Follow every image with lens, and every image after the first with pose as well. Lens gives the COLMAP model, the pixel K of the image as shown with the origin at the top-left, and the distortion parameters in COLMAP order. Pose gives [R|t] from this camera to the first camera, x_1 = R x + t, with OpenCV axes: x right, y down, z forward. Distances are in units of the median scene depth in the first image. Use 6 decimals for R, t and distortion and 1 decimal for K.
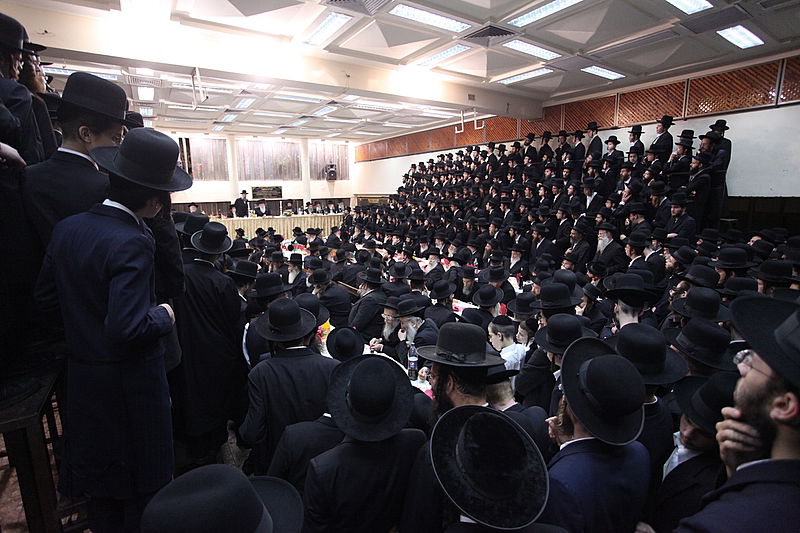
lens RADIAL K [[398.9, 0, 401.9], [0, 398.9, 252.0], [0, 0, 1]] dist [-0.002466, -0.000197]
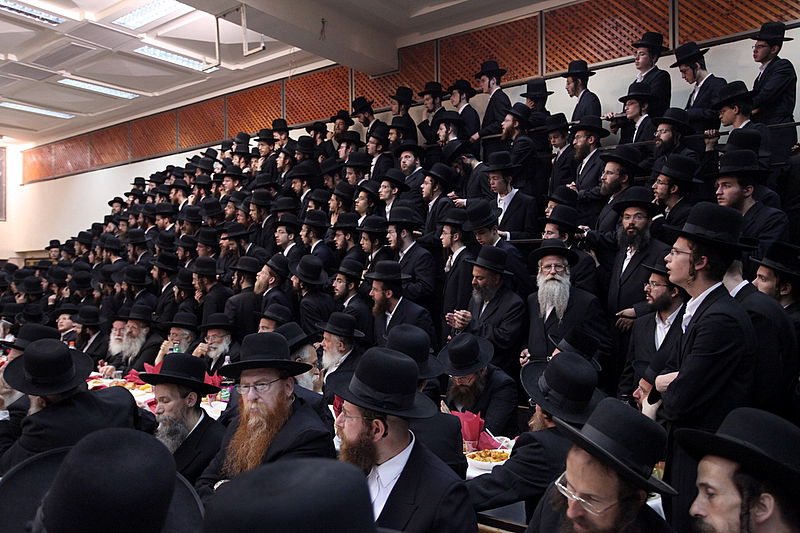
lens RADIAL K [[662.6, 0, 400.1], [0, 662.6, 254.2], [0, 0, 1]] dist [-0.006019, 0.079417]
pose [[0.947484, 0.024329, 0.318876, 0.090109], [0.036138, 0.982570, -0.182345, 0.024366], [-0.317754, 0.184292, 0.930091, 0.249217]]
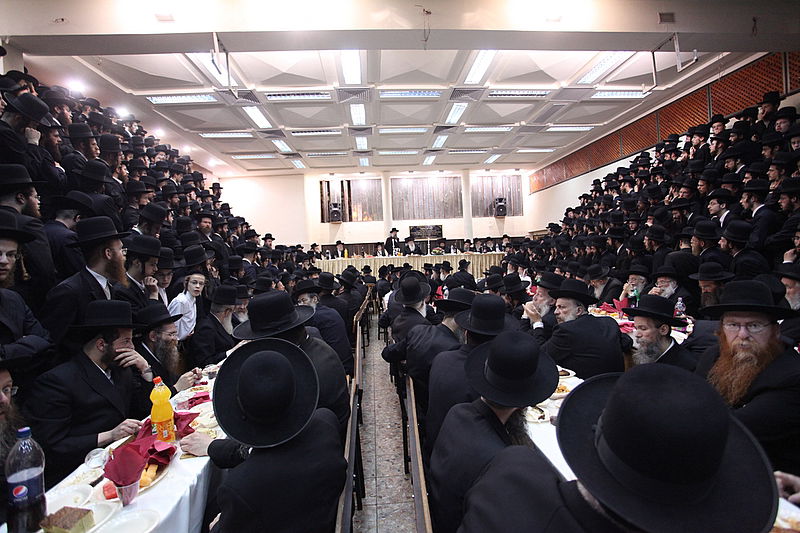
lens RADIAL K [[399.9, 0, 404.3], [0, 399.9, 264.8], [0, 0, 1]] dist [0.000853, 0.000904]
pose [[0.878371, -0.010591, -0.477863, 0.083649], [-0.040197, 0.994576, -0.095930, 0.022976], [0.476287, 0.103471, 0.873181, 0.262769]]
